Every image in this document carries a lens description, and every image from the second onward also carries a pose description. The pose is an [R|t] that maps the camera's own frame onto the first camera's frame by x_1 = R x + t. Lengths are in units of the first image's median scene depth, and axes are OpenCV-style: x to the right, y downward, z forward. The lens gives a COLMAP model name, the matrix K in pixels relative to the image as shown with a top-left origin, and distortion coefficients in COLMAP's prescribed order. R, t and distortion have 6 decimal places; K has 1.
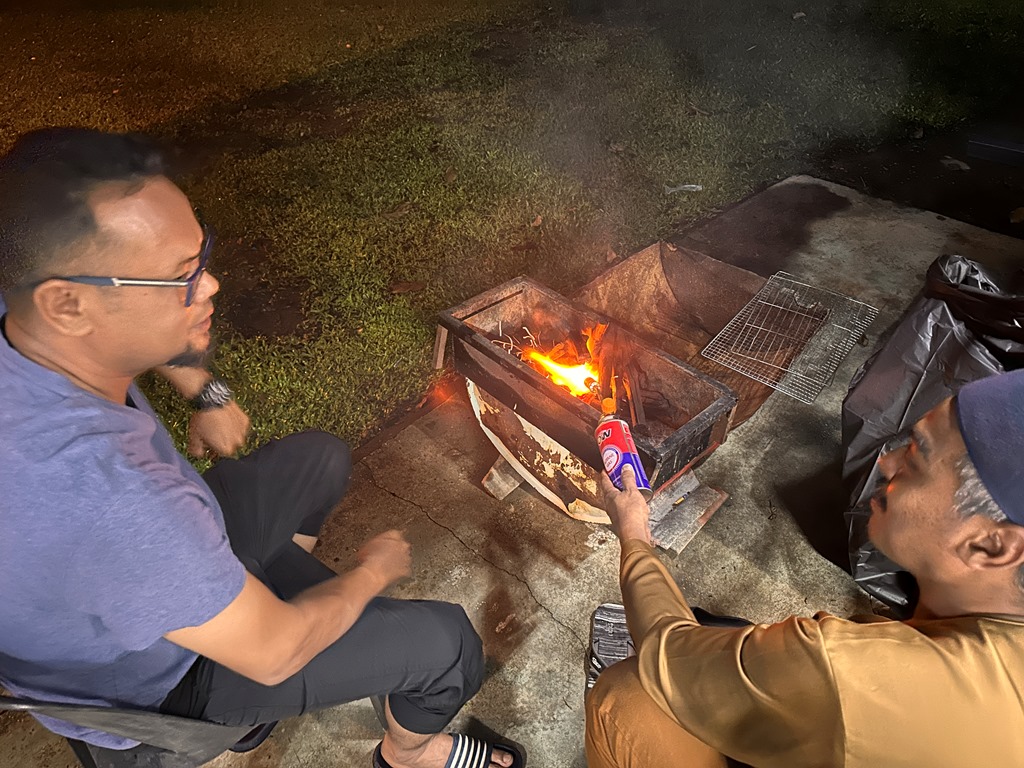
lens RADIAL K [[742.8, 0, 504.2], [0, 742.8, 390.5], [0, 0, 1]] dist [0.169797, -0.376751]
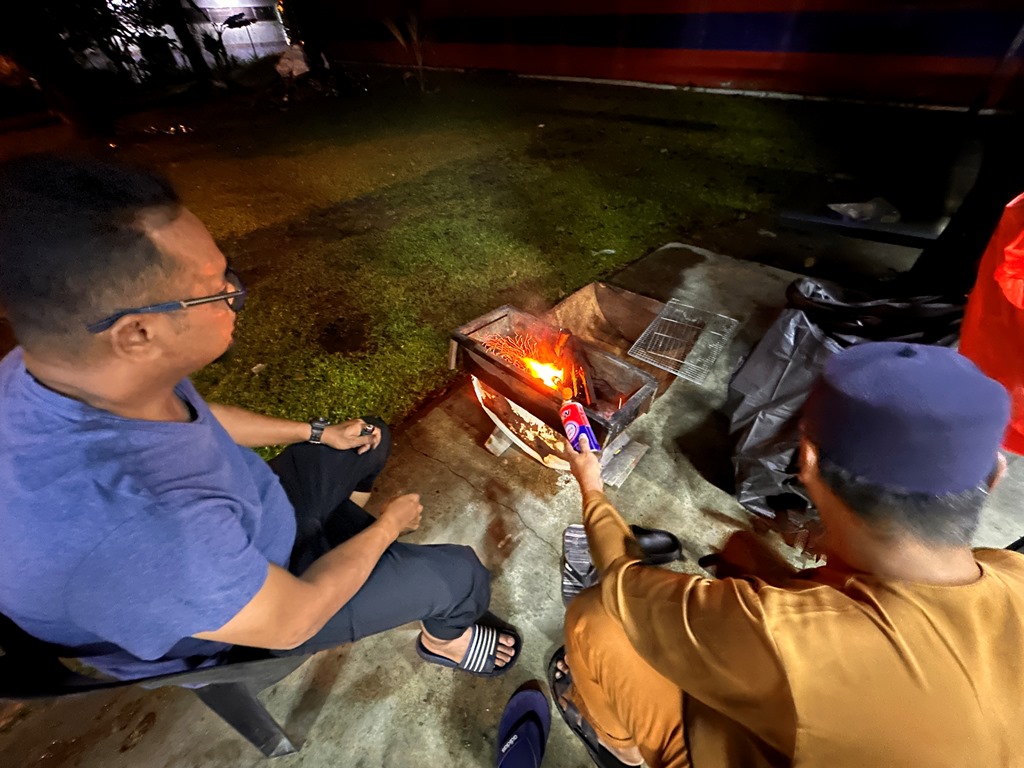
lens RADIAL K [[409.9, 0, 511.1], [0, 409.9, 386.5], [0, 0, 1]] dist [-0.000865, 0.000257]
pose [[0.998522, -0.036771, 0.040030, -0.006423], [0.036070, 0.999185, 0.018094, -0.005918], [-0.040663, -0.016624, 0.999035, 0.188304]]
